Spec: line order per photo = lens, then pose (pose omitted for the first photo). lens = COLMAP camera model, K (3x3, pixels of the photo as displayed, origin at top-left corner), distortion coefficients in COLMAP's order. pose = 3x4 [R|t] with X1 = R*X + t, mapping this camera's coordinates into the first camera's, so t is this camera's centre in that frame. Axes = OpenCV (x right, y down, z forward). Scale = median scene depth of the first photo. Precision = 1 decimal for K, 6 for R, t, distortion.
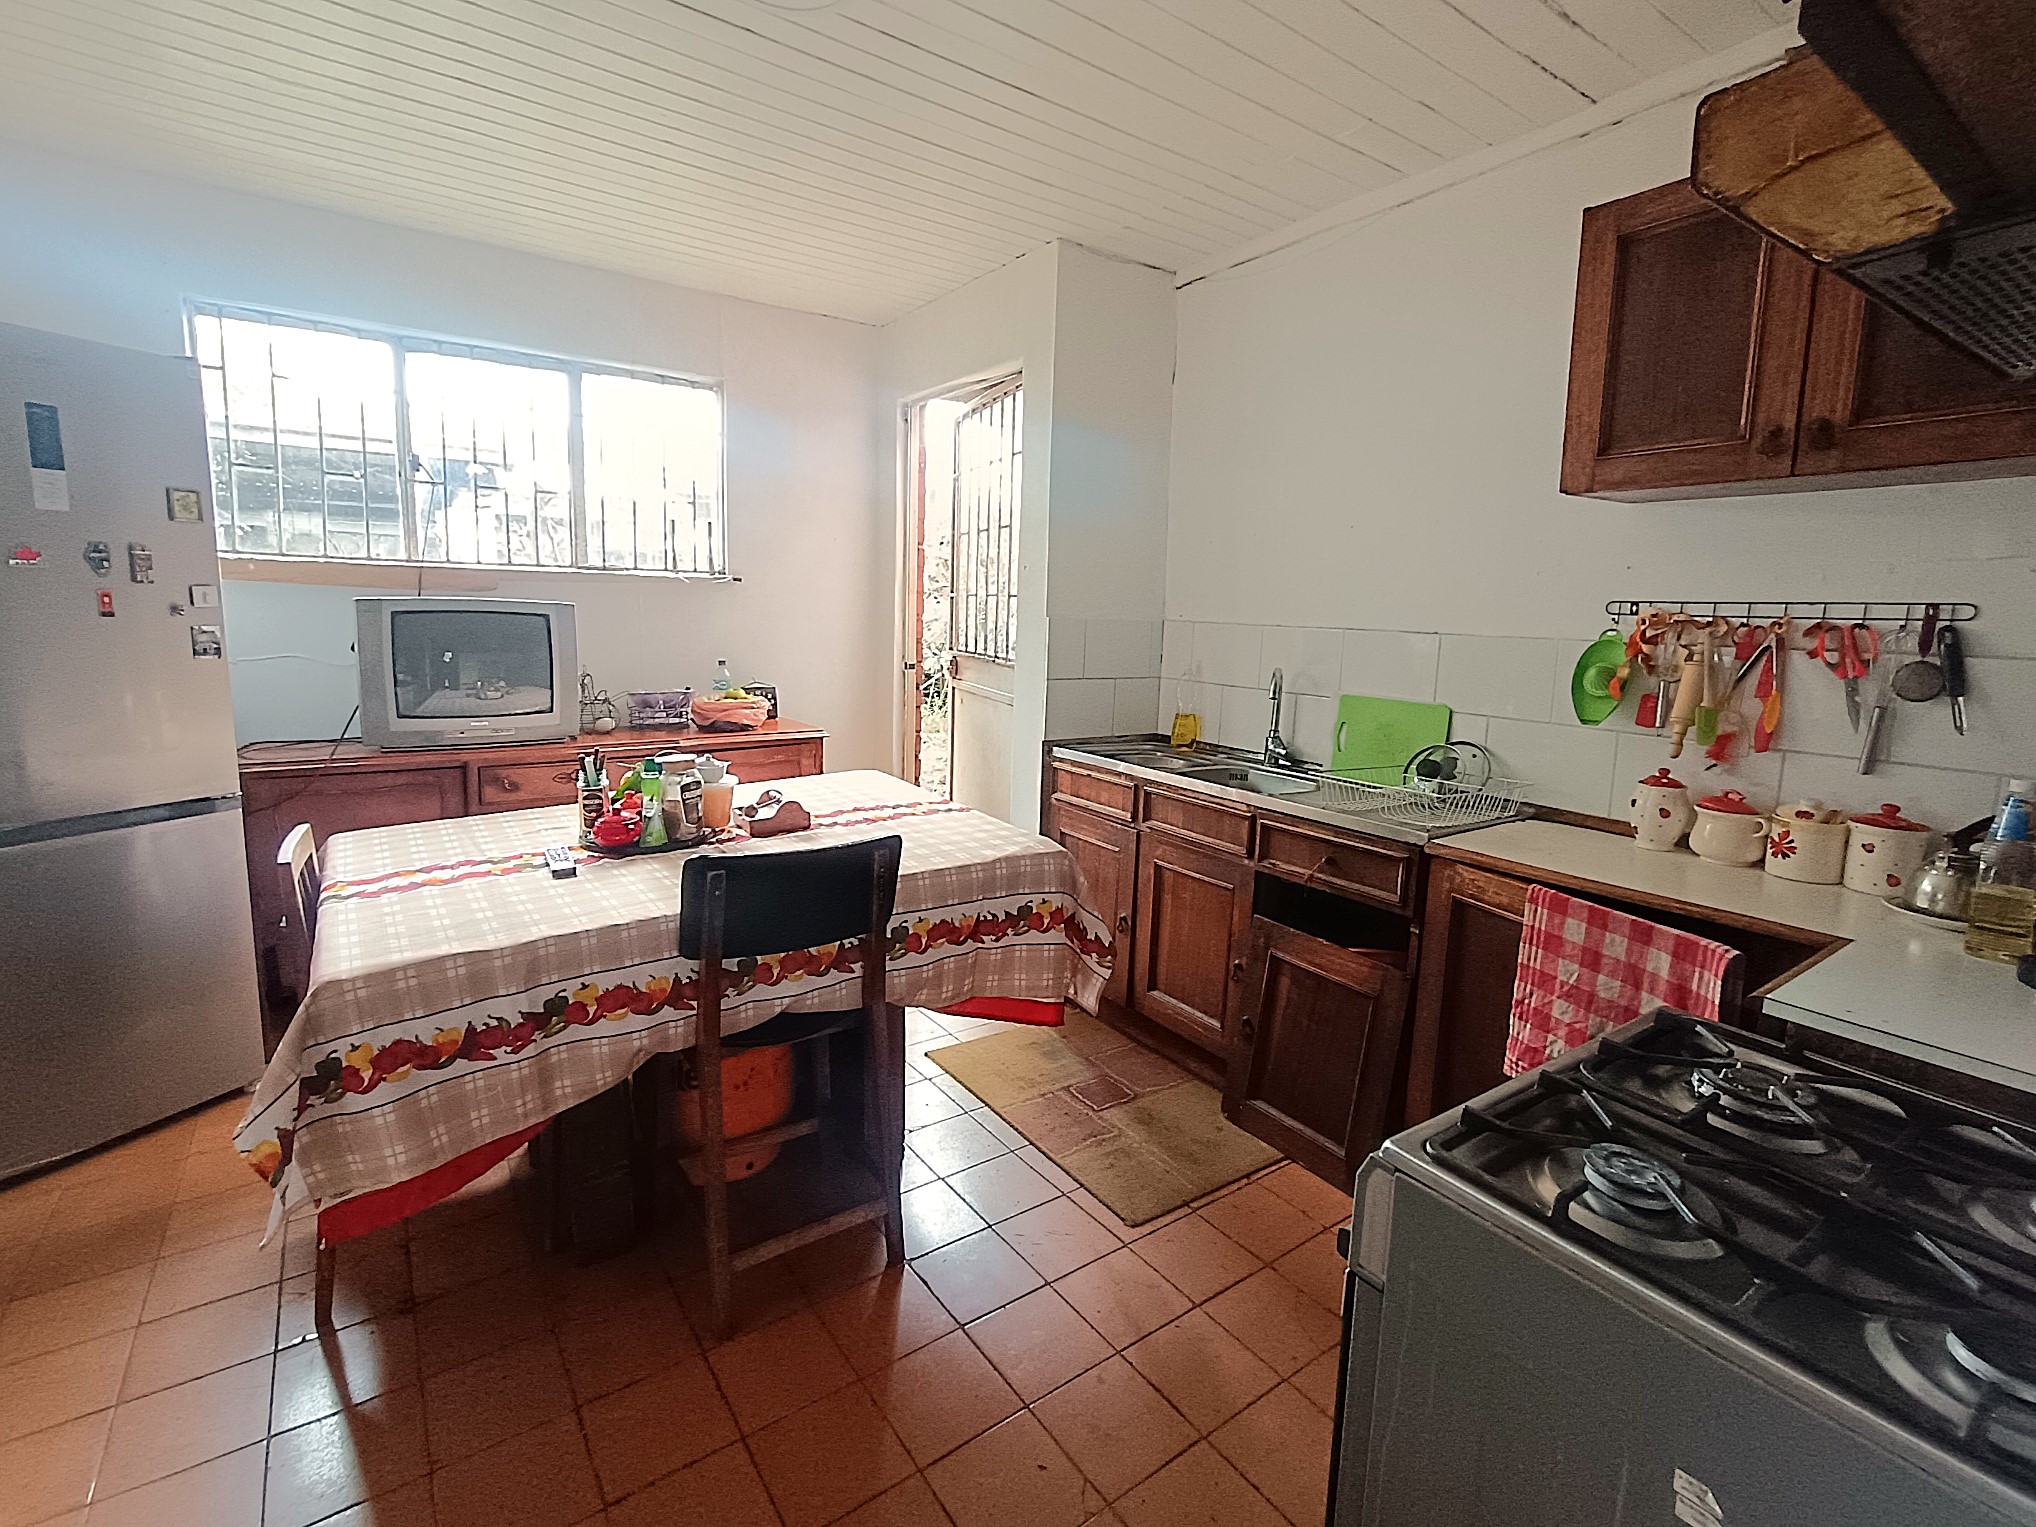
lens RADIAL K [[935.5, 0, 1009.8], [0, 935.5, 759.1], [0, 0, 1]] dist [0.009296, 0.002711]
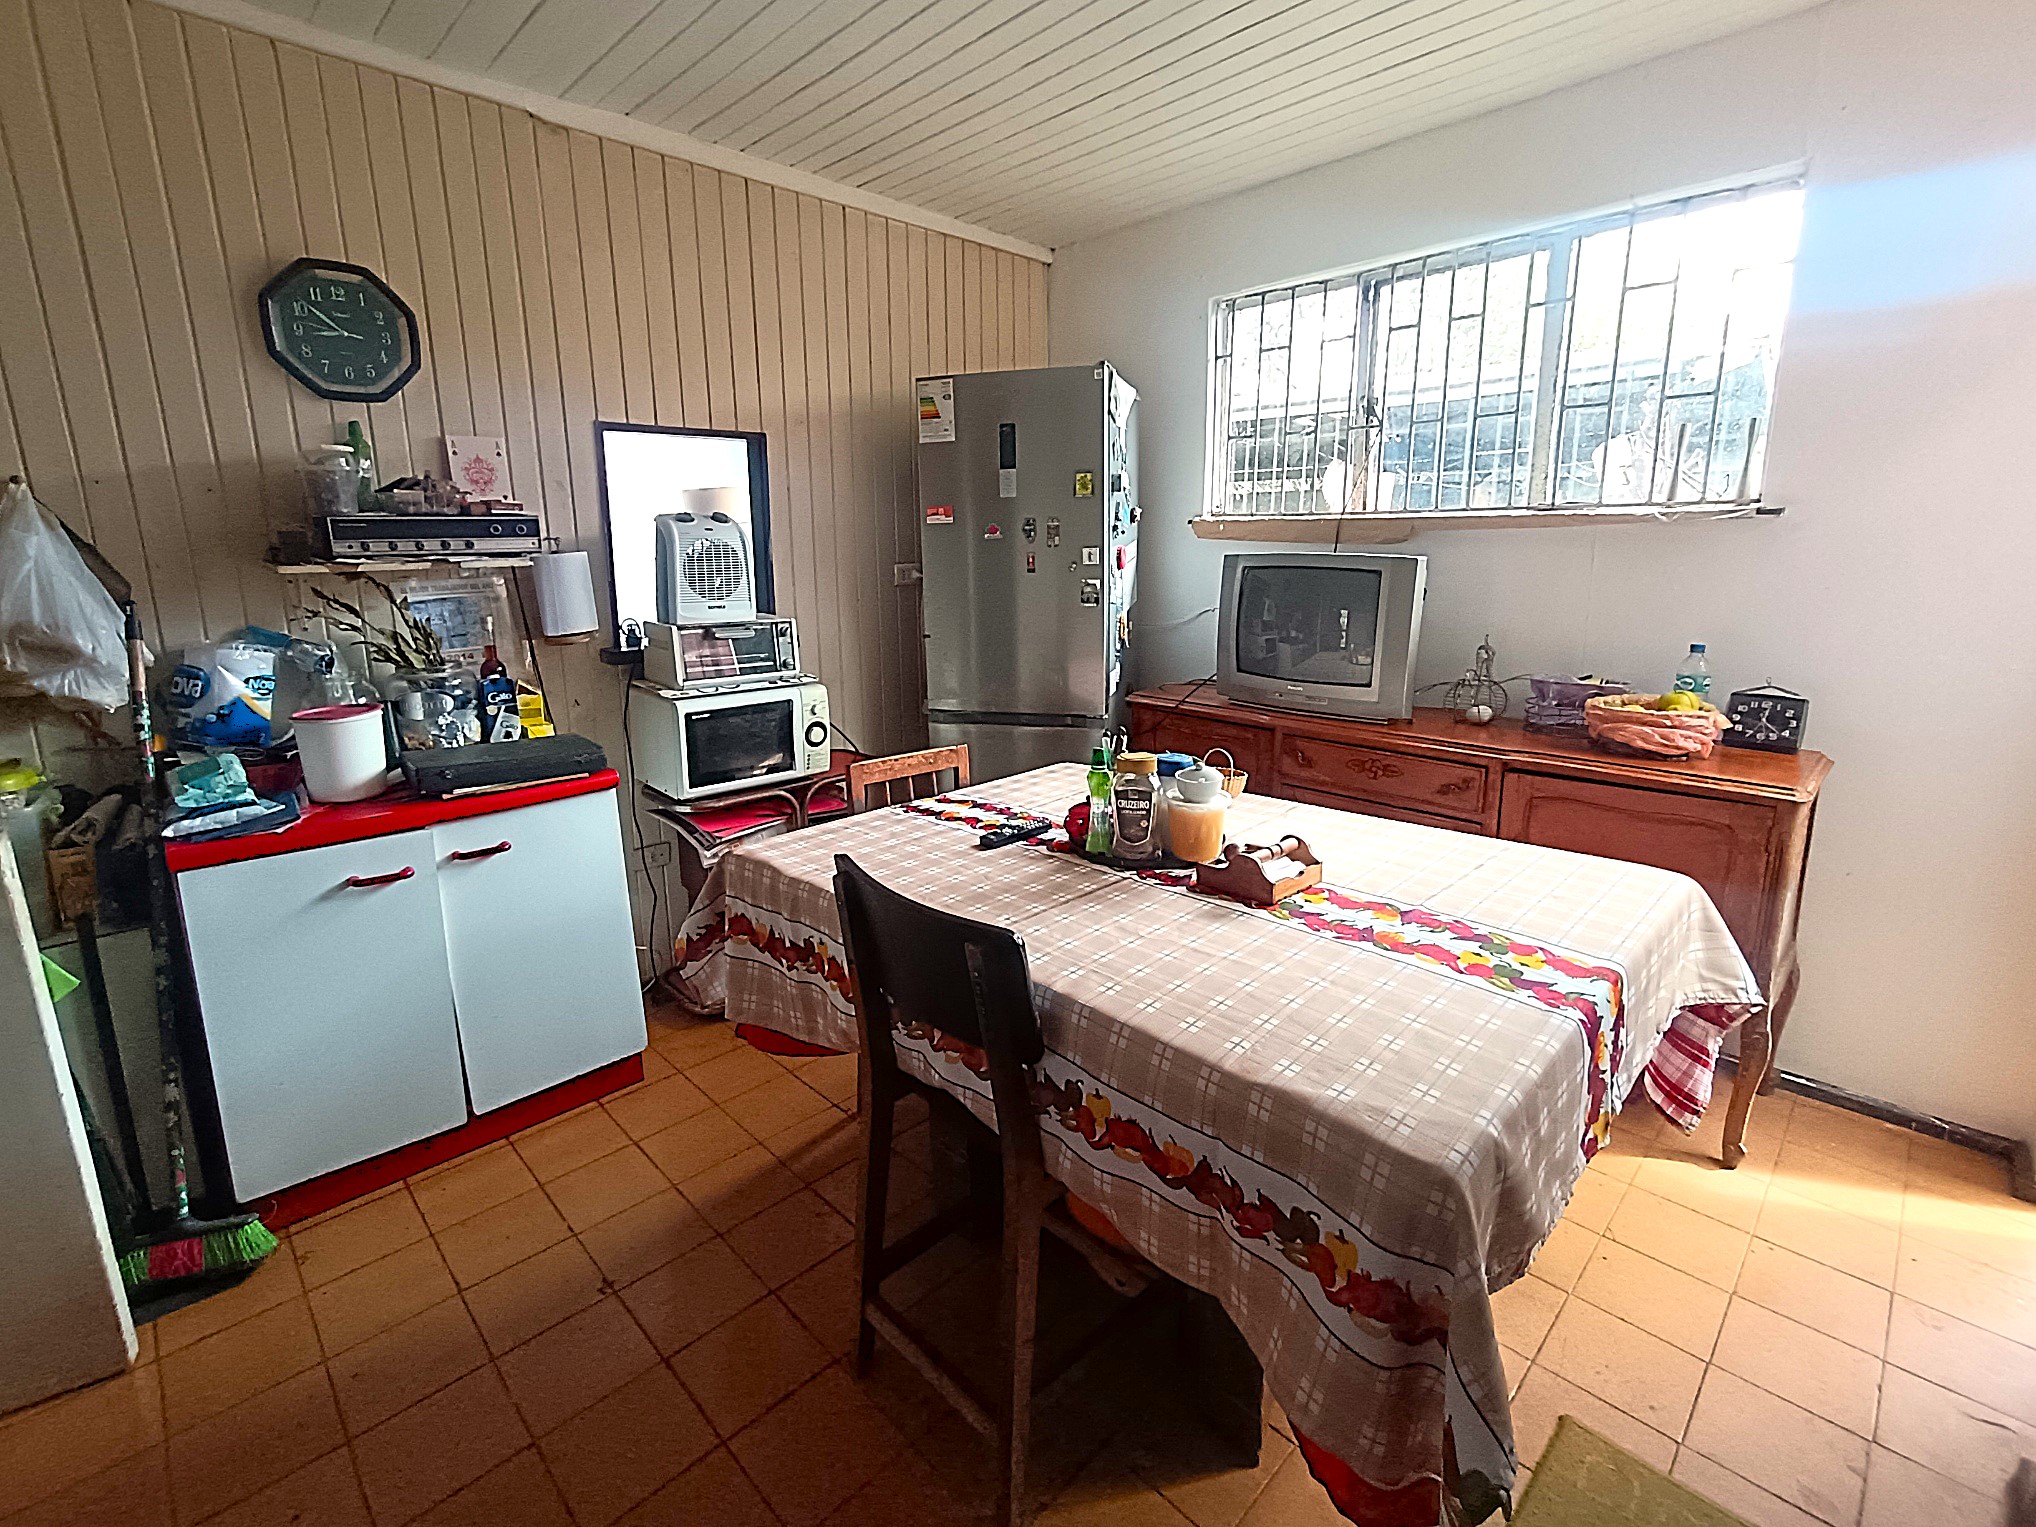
lens RADIAL K [[935.5, 0, 1025.0], [0, 935.5, 746.0], [0, 0, 1]] dist [0.009296, 0.002711]
pose [[0.170537, 0.194051, -0.966054, 0.429459], [-0.149493, 0.974163, 0.169290, -0.140476], [0.973945, 0.115548, 0.195140, 0.793341]]
